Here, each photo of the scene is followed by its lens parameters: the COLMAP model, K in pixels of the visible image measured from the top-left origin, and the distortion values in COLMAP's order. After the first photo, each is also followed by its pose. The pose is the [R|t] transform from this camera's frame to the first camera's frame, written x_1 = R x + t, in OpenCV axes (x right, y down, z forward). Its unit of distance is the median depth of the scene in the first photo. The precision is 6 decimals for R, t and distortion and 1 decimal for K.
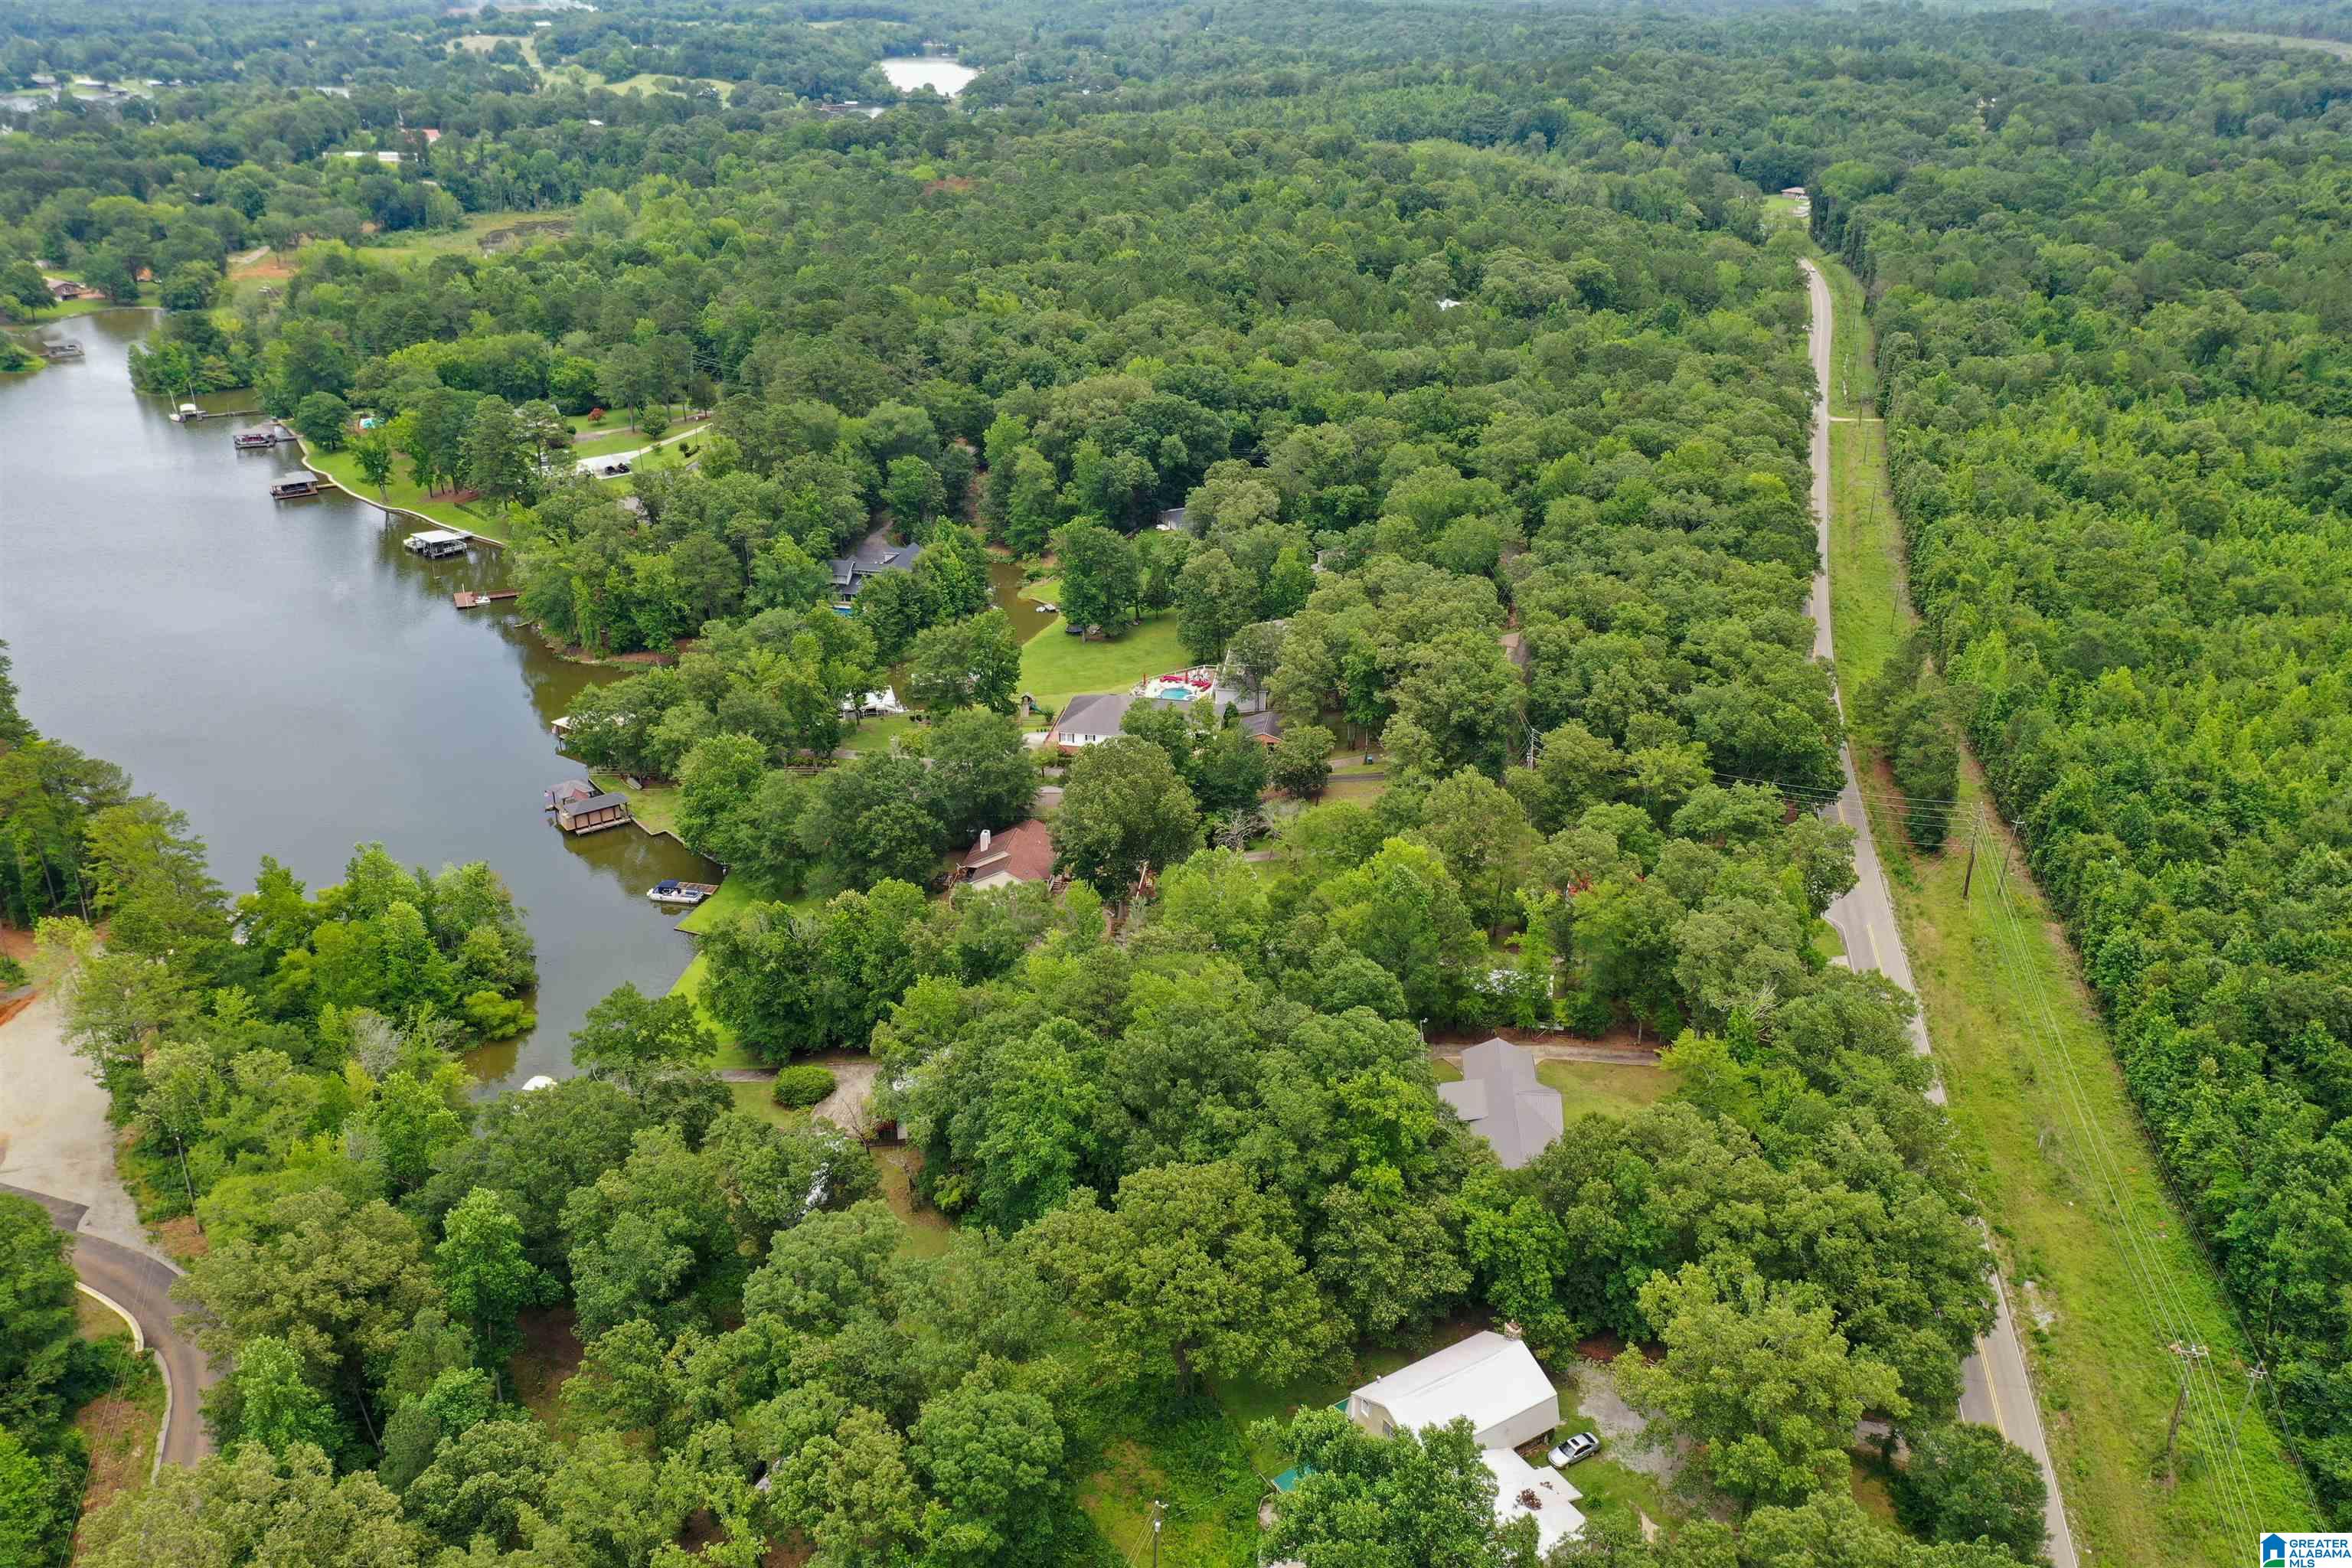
lens RADIAL K [[1848.2, 0, 1175.9], [0, 1848.2, 783.2], [0, 0, 1]] dist [0.014974, -0.011842]
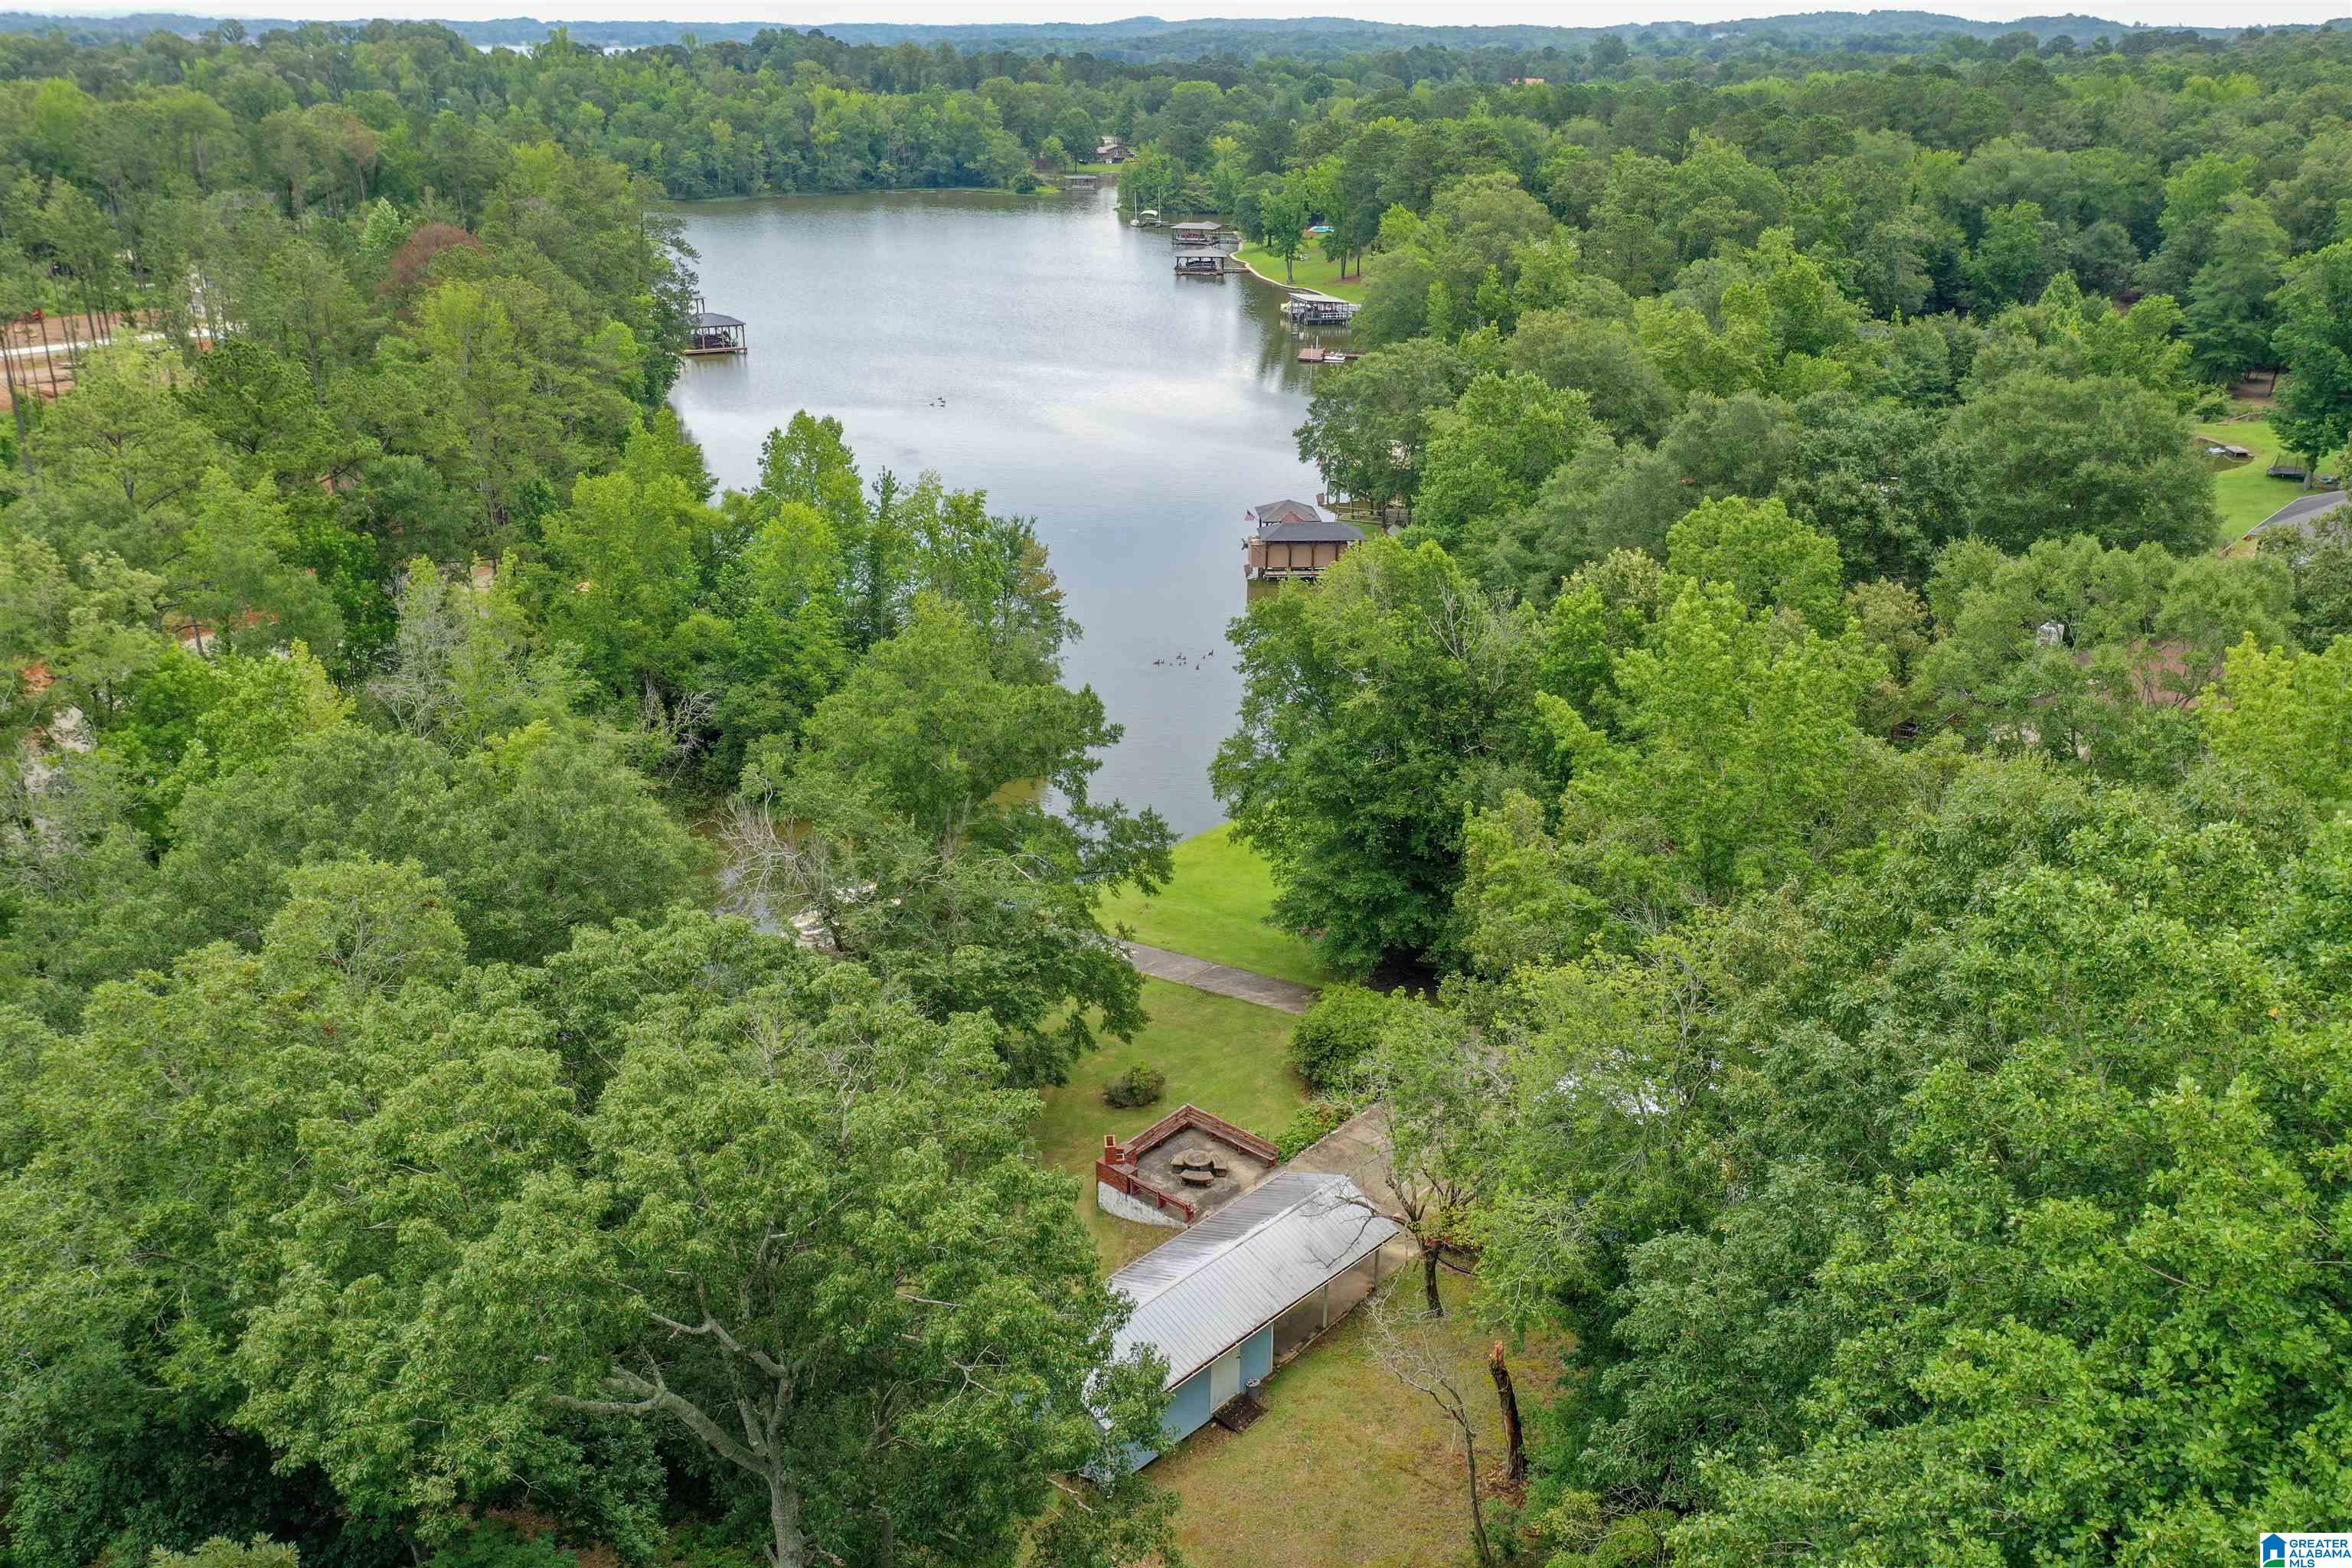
lens RADIAL K [[1848.2, 0, 1175.0], [0, 1848.2, 781.9], [0, 0, 1]] dist [0.014974, -0.011842]
pose [[0.839515, 0.203918, -0.503619, -0.076245], [-0.231482, 0.972806, 0.008023, 0.143261], [0.491560, 0.109844, 0.863889, 0.799499]]
